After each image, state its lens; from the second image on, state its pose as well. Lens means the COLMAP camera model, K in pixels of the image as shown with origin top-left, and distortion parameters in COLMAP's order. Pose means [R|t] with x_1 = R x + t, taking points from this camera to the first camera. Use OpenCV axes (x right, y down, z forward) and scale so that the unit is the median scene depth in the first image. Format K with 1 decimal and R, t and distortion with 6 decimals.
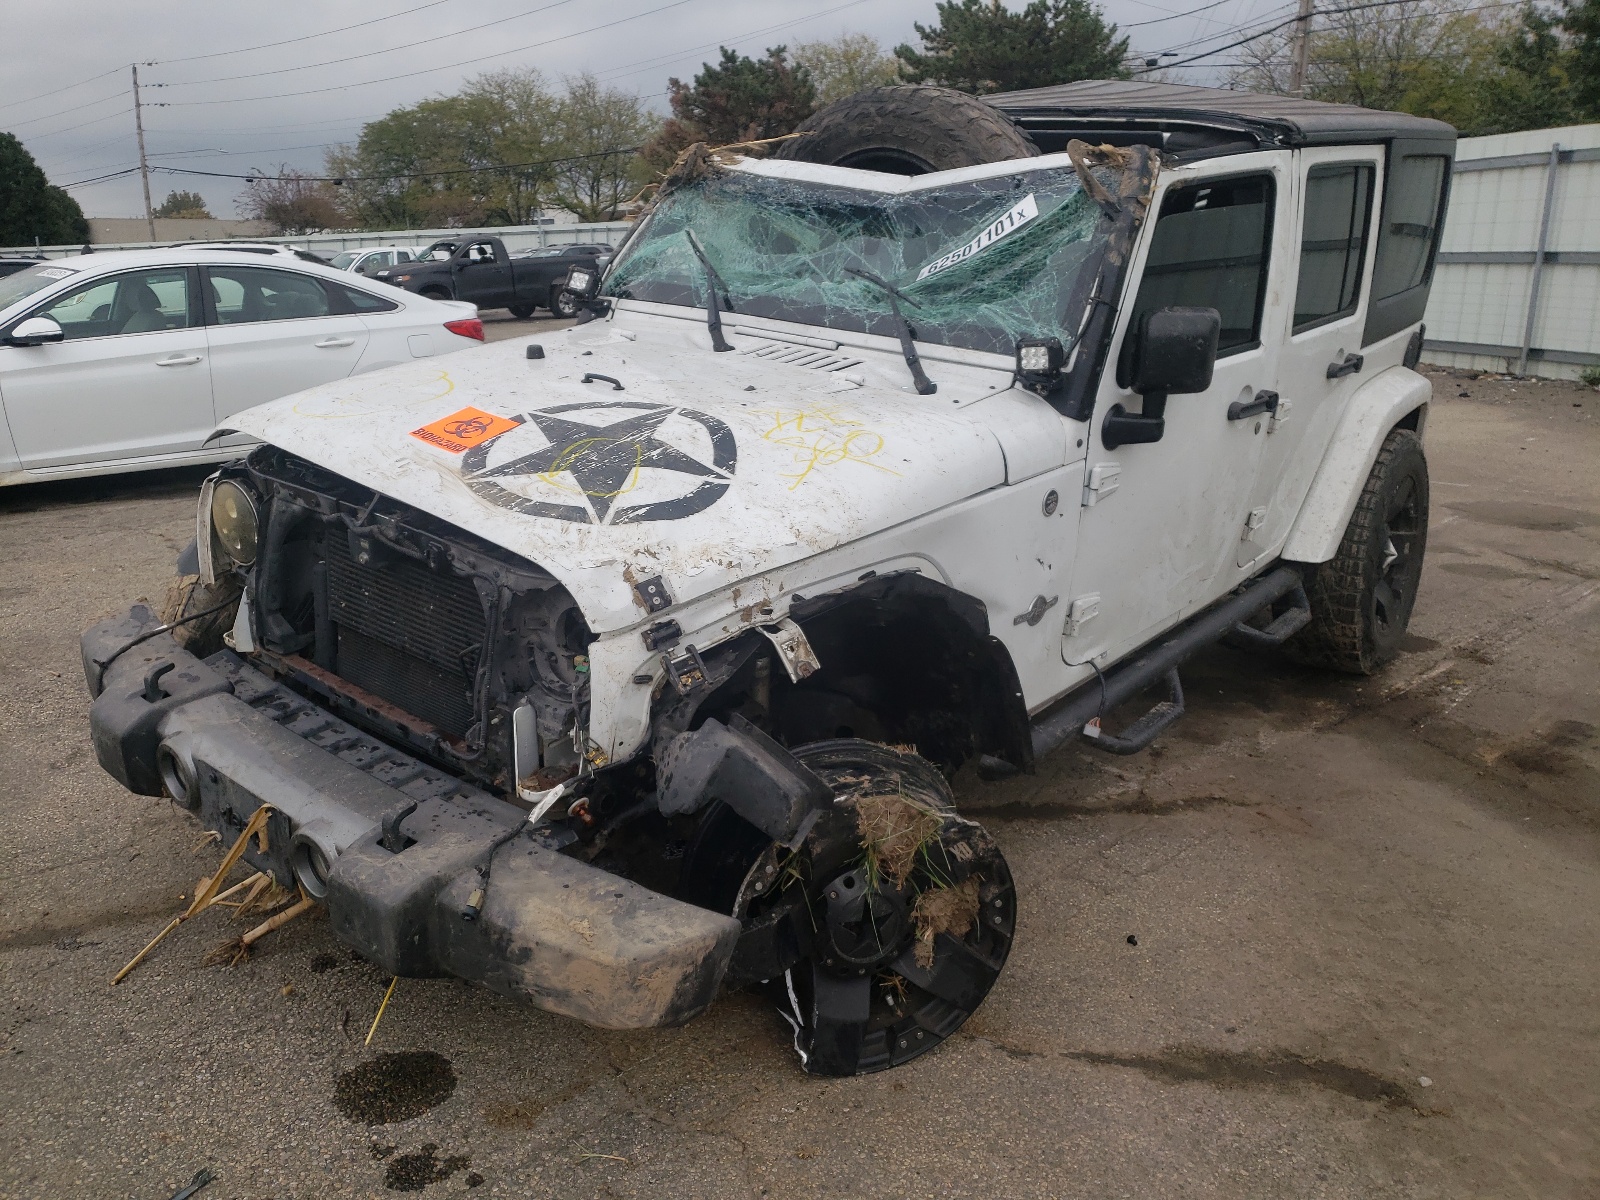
lens RADIAL K [[1216.0, 0, 832.1], [0, 1216.0, 622.7], [0, 0, 1]] dist [0.046131, -0.106976]
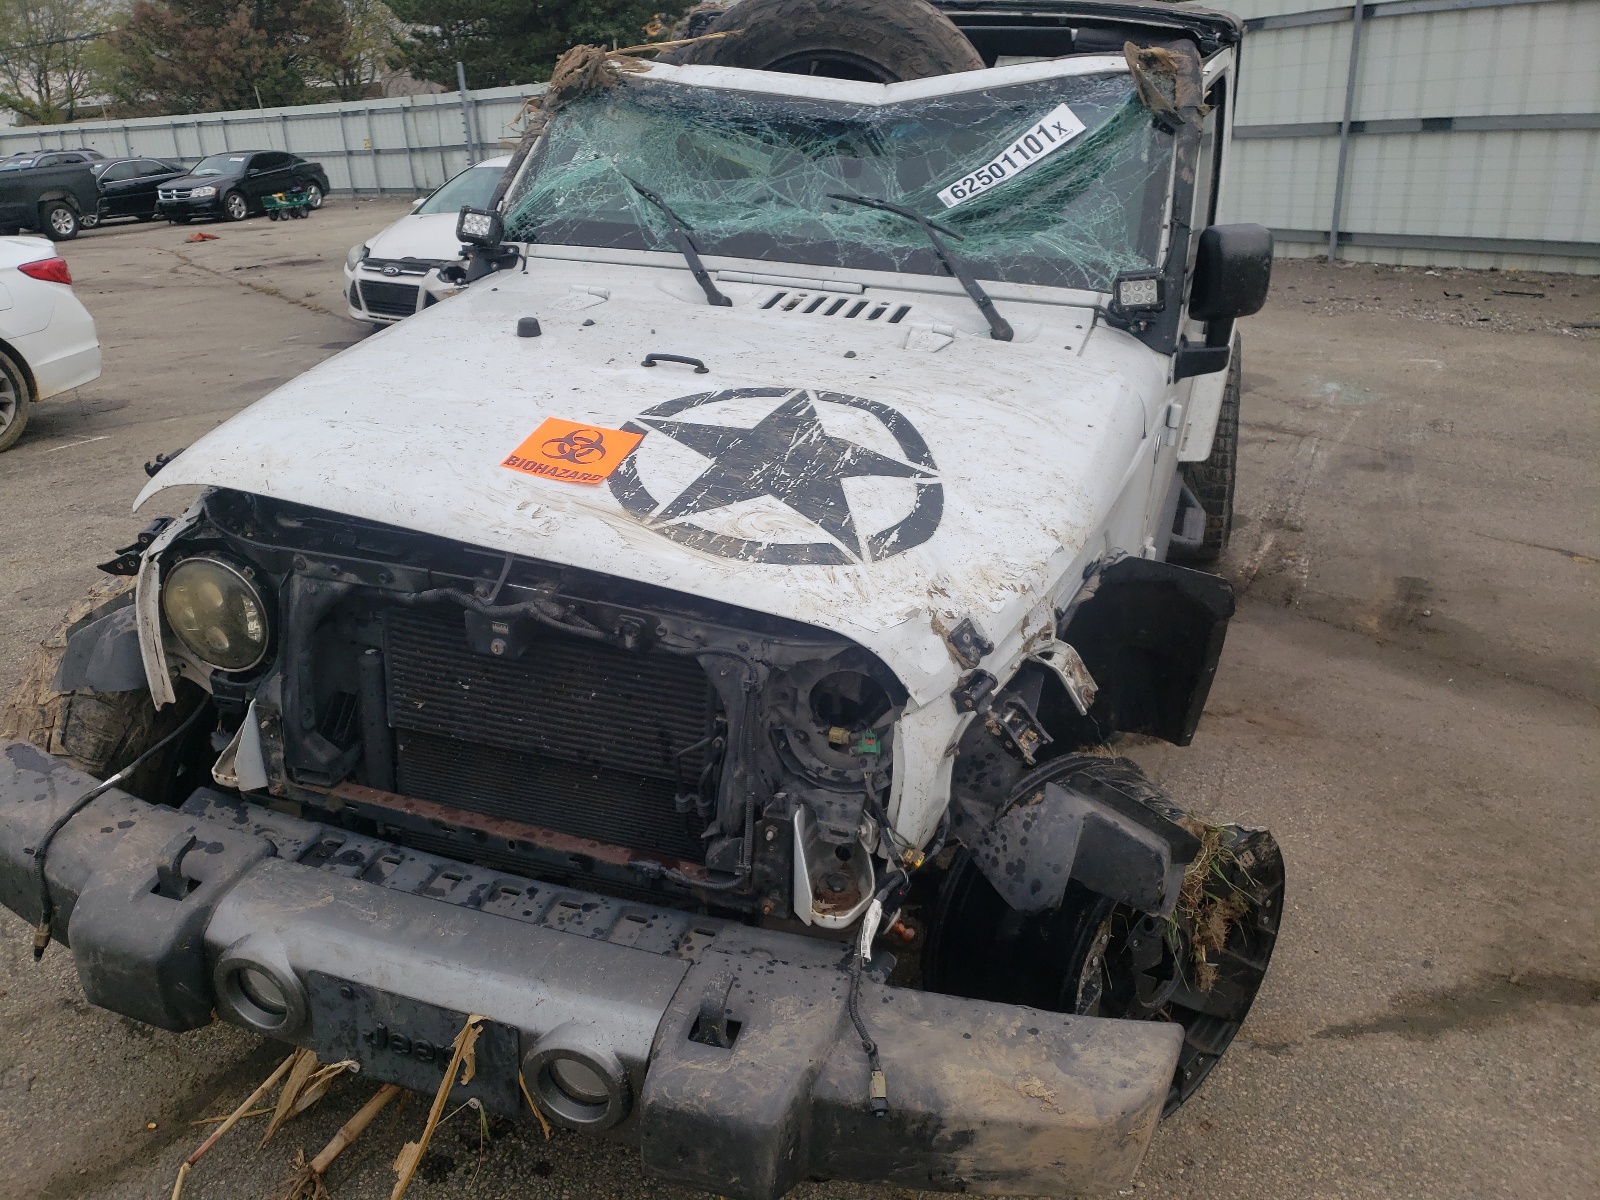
lens RADIAL K [[1201.9, 0, 800.0], [0, 1201.9, 600.0], [0, 0, 1]] dist [0.007082, -0.003997]
pose [[0.936277, -0.154092, 0.315659, -0.368767], [0.131266, 0.987024, 0.092477, -0.103859], [-0.325813, -0.045149, 0.944356, 0.223759]]
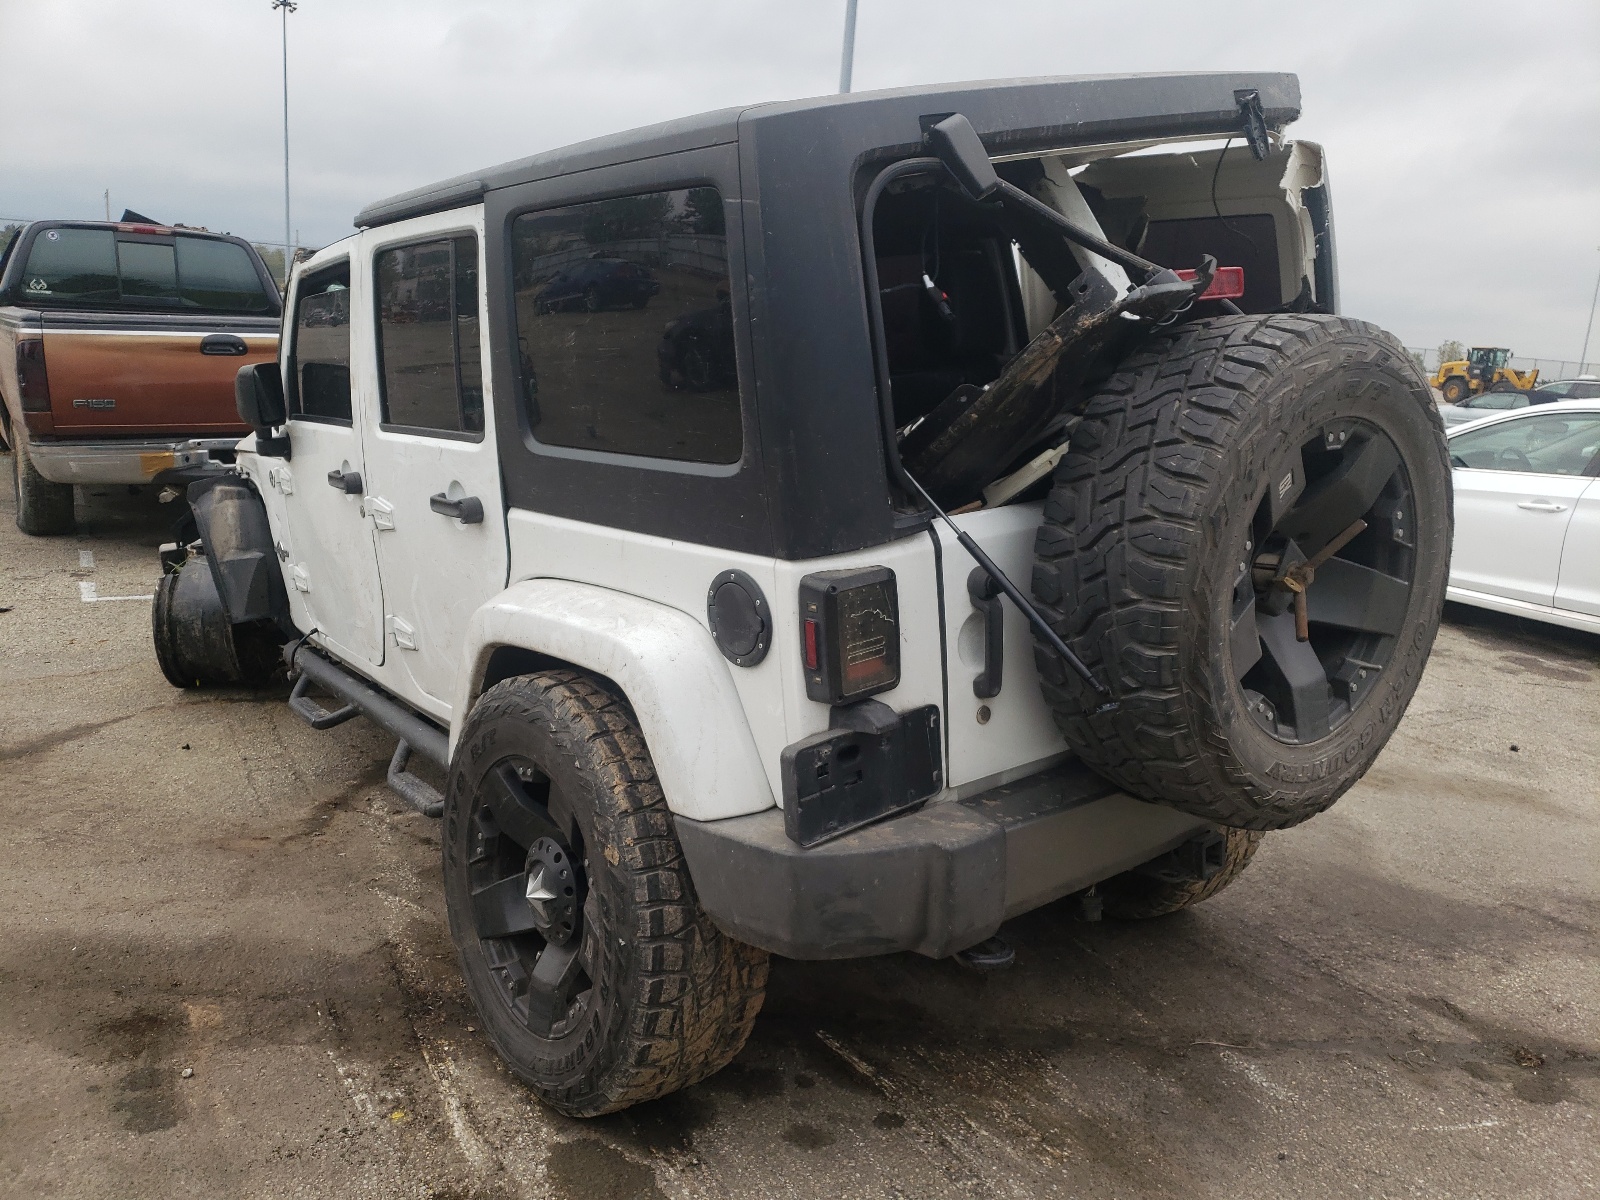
lens RADIAL K [[1324.8, 0, 805.3], [0, 1324.8, 671.3], [0, 0, 1]] dist [0.006488, -0.000590]
pose [[-0.244425, 0.244063, -0.938451, 1.600740], [-0.353963, 0.878564, 0.320680, -0.637509], [0.902755, 0.410559, -0.128354, 1.876330]]
